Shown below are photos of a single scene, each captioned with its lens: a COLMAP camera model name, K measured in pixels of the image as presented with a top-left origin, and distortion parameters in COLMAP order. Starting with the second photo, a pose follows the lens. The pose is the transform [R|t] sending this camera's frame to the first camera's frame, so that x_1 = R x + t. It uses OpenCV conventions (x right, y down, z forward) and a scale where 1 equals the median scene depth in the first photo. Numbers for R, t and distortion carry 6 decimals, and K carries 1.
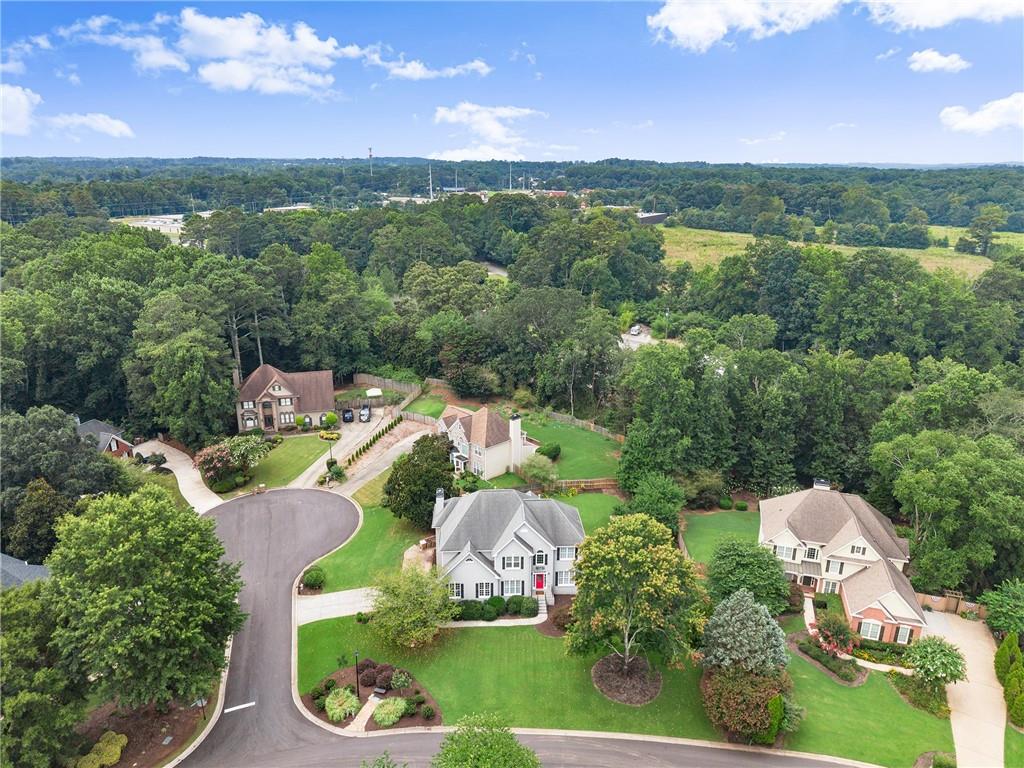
lens RADIAL K [[684.4, 0, 512.0], [0, 684.4, 384.0], [0, 0, 1]] dist [0.050591, -0.056821]
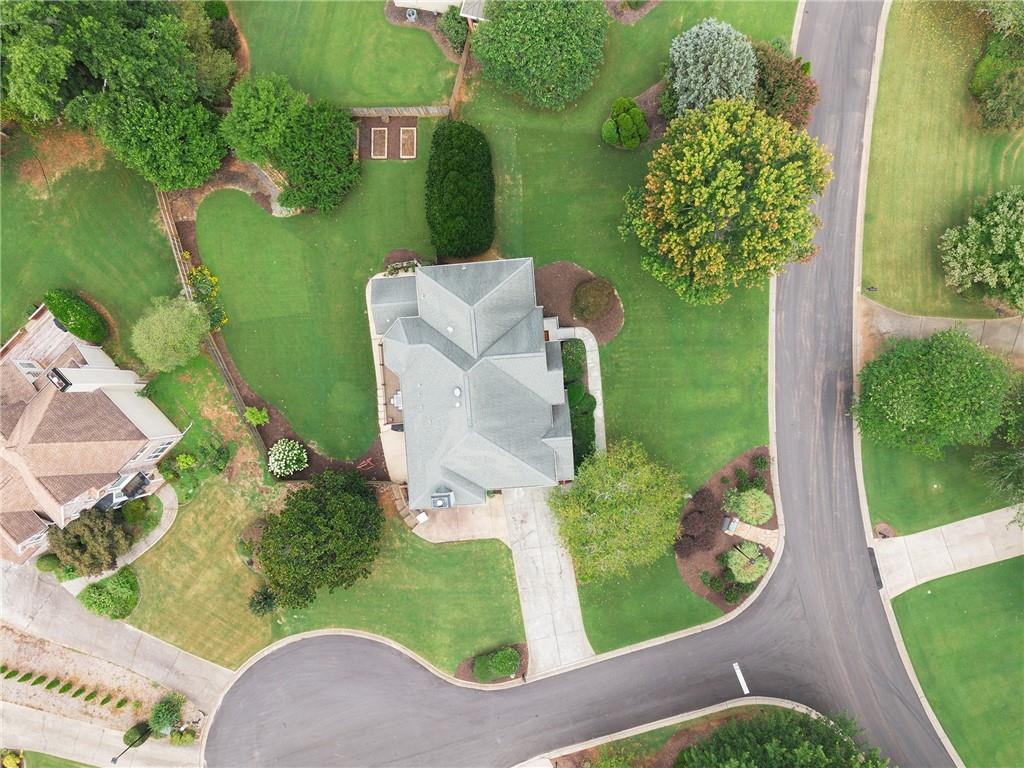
lens RADIAL K [[684.4, 0, 512.0], [0, 684.4, 384.0], [0, 0, 1]] dist [0.050591, -0.056821]
pose [[-0.028342, -0.999494, -0.014433, 0.001303], [0.367797, -0.023853, 0.929600, -0.232434], [-0.929474, 0.021038, 0.368287, 0.486233]]
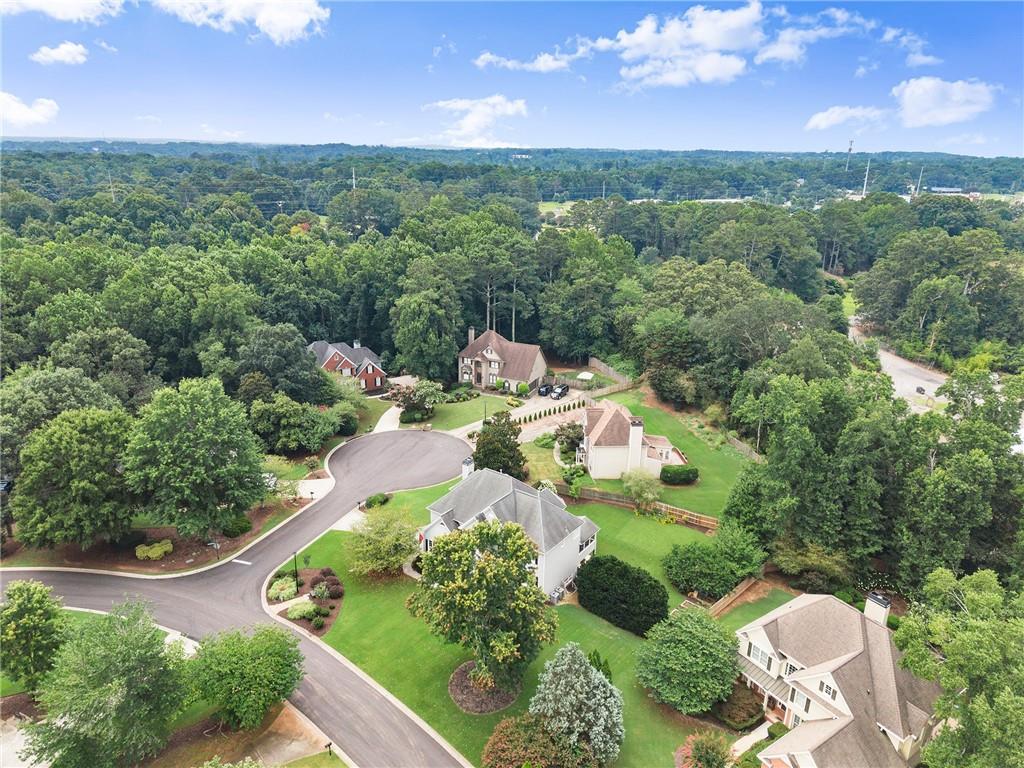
lens RADIAL K [[684.4, 0, 512.0], [0, 684.4, 384.0], [0, 0, 1]] dist [0.050591, -0.056821]
pose [[0.778210, 0.214259, -0.590324, 0.366383], [-0.208865, 0.974792, 0.078460, -0.037784], [0.592253, 0.062239, 0.803344, 0.118898]]
